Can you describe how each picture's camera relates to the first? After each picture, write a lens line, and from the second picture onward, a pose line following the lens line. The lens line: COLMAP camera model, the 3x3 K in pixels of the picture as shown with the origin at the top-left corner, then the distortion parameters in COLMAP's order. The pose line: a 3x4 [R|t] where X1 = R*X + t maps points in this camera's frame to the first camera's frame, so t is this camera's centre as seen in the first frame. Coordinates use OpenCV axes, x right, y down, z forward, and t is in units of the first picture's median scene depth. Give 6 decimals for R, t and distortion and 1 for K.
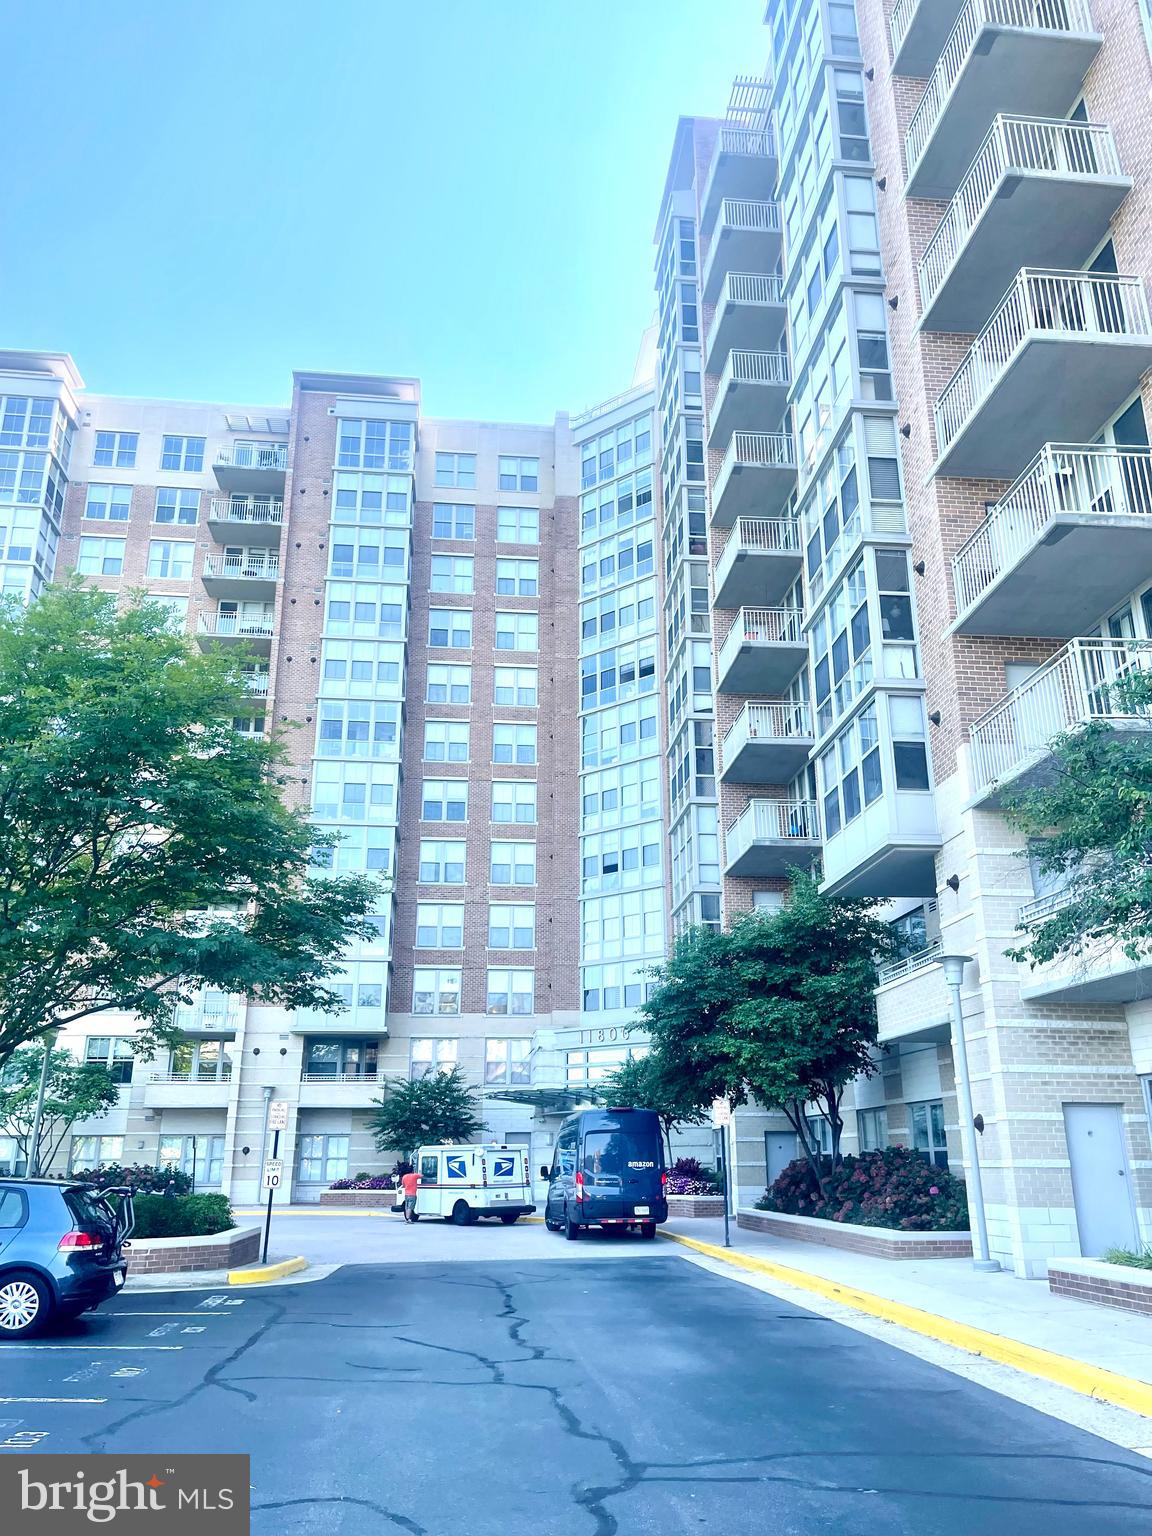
lens RADIAL K [[1169.9, 0, 576.0], [0, 1169.9, 768.0], [0, 0, 1]] dist [0.000946, 0.000212]
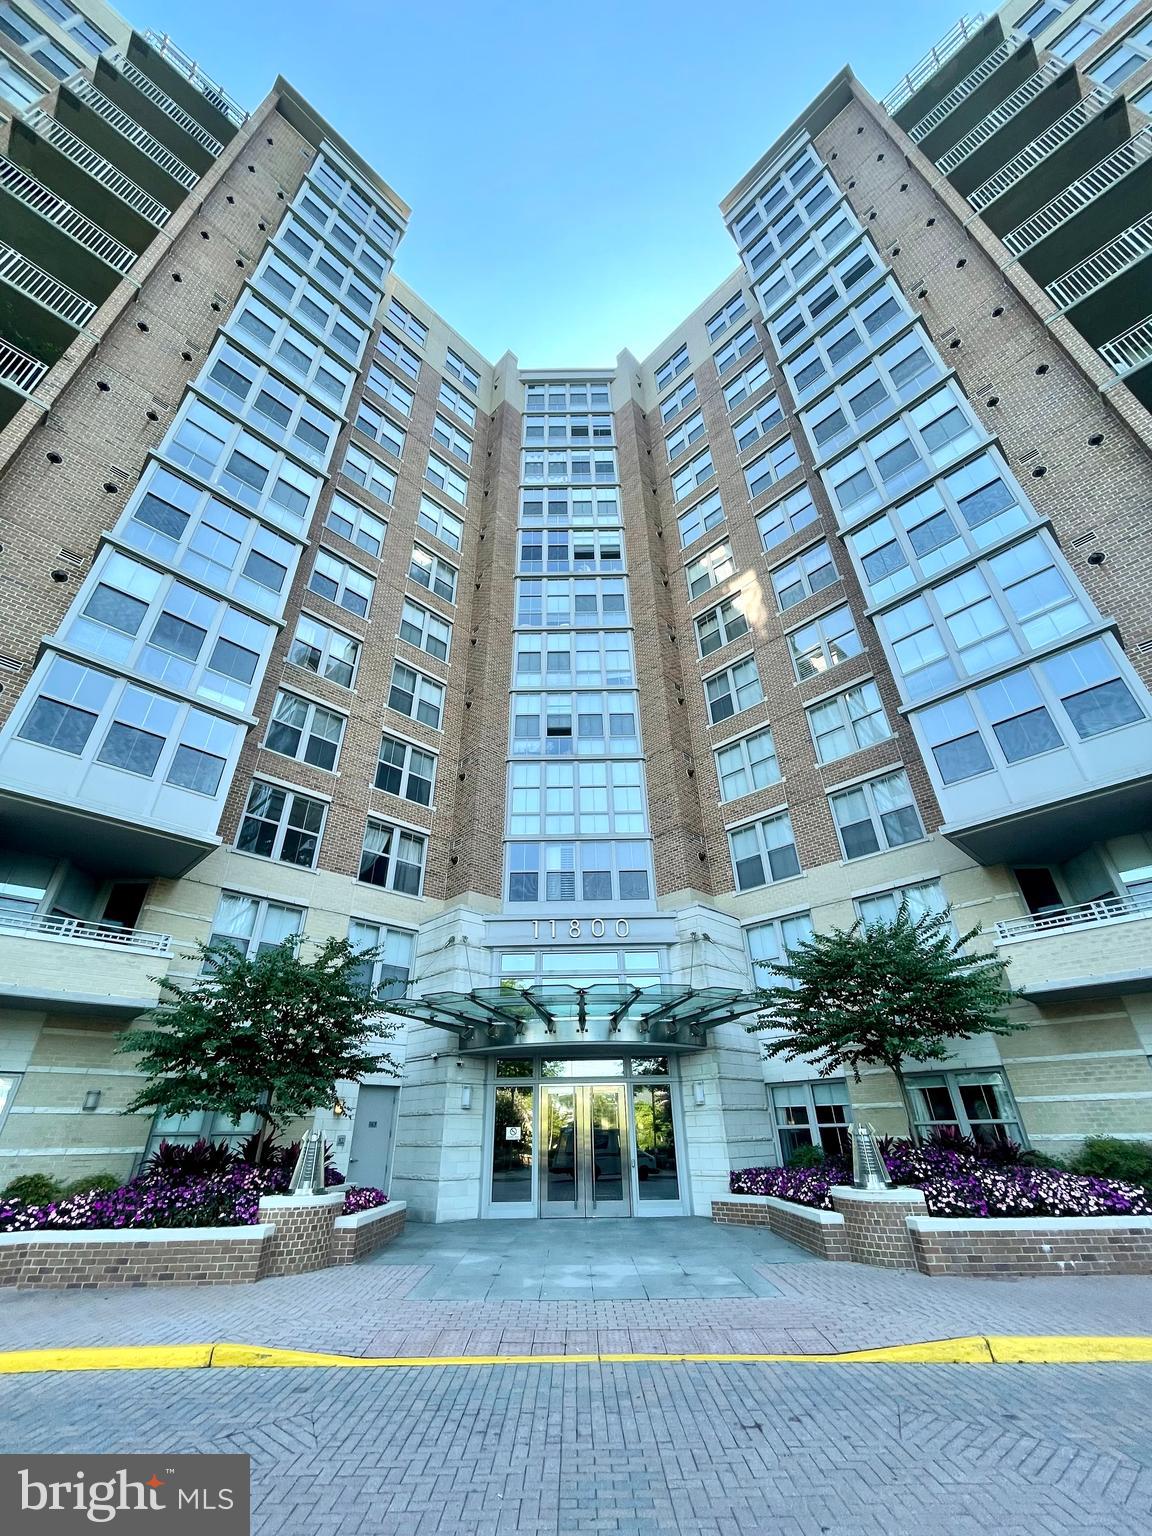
lens RADIAL K [[619.1, 0, 576.0], [0, 619.1, 768.0], [0, 0, 1]] dist [0.000342, -0.000345]
pose [[0.776303, 0.310318, 0.548686, -0.174303], [-0.185632, 0.944376, -0.271466, 0.210692], [-0.602407, 0.108886, 0.790727, 0.626226]]
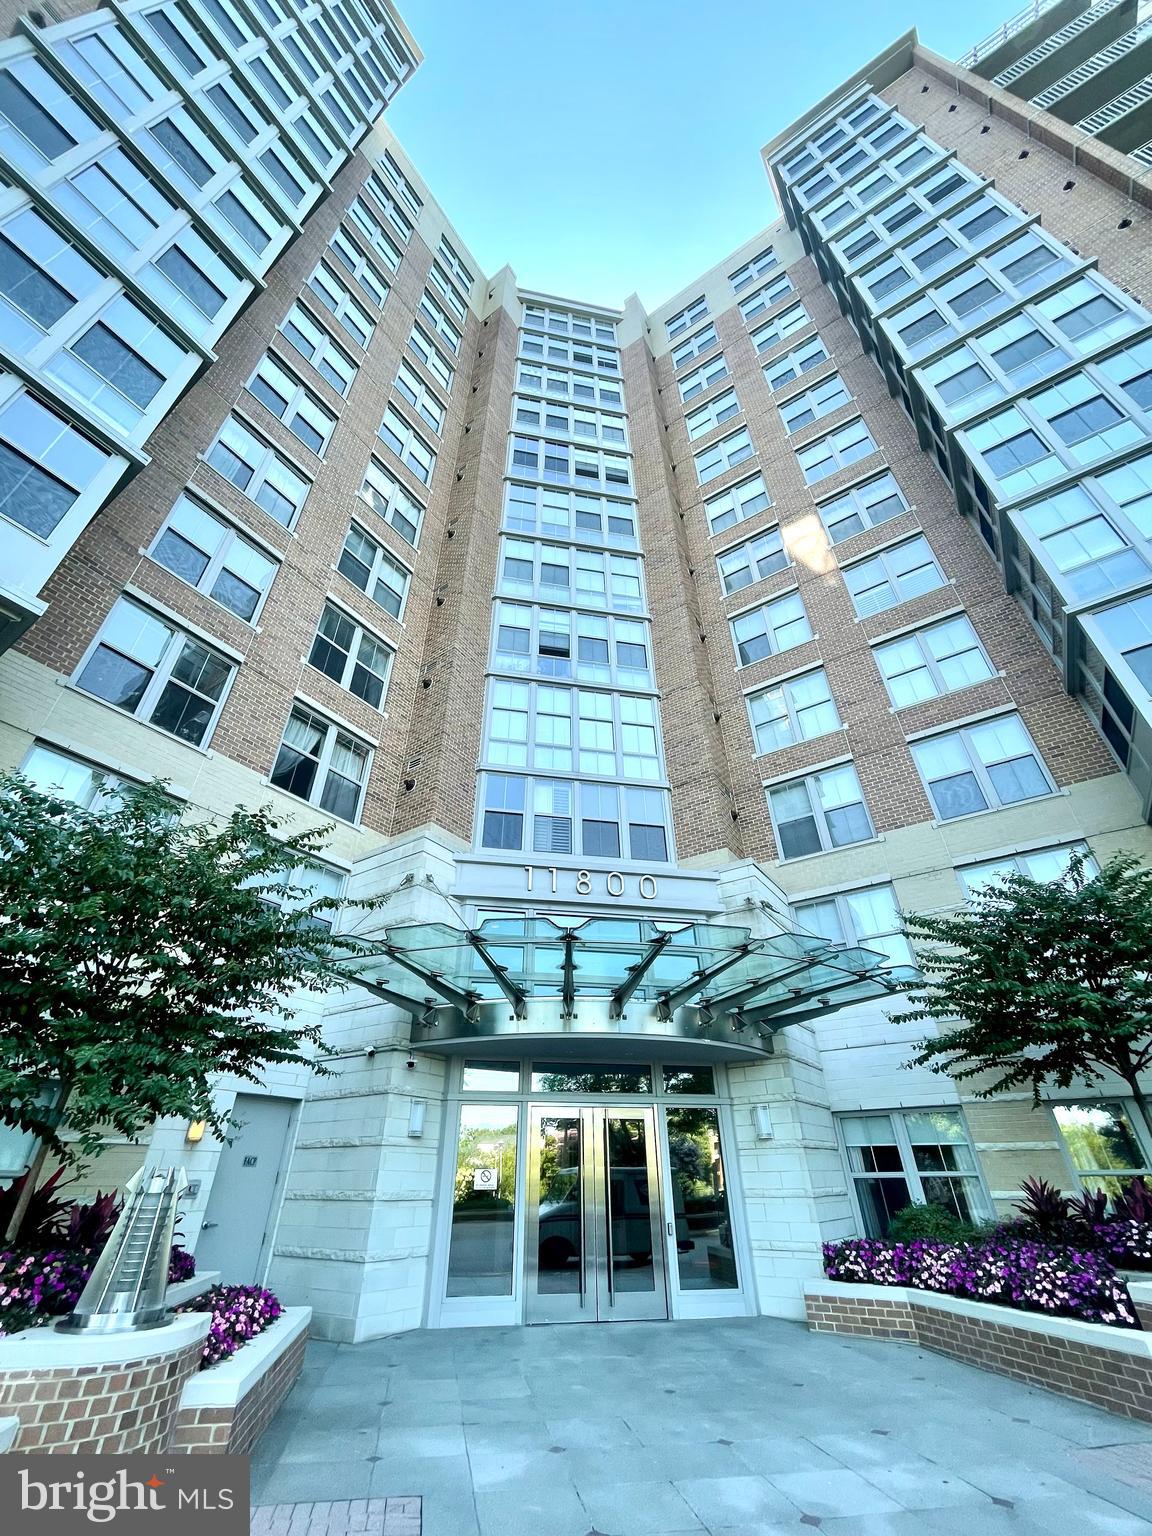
lens RADIAL K [[615.8, 0, 572.5], [0, 615.8, 767.2], [0, 0, 1]] dist [0.000423, -0.000218]
pose [[0.640122, 0.425559, 0.639643, -0.139768], [-0.239599, 0.901629, -0.360081, 0.245611], [-0.729956, 0.077237, 0.679116, 0.731467]]
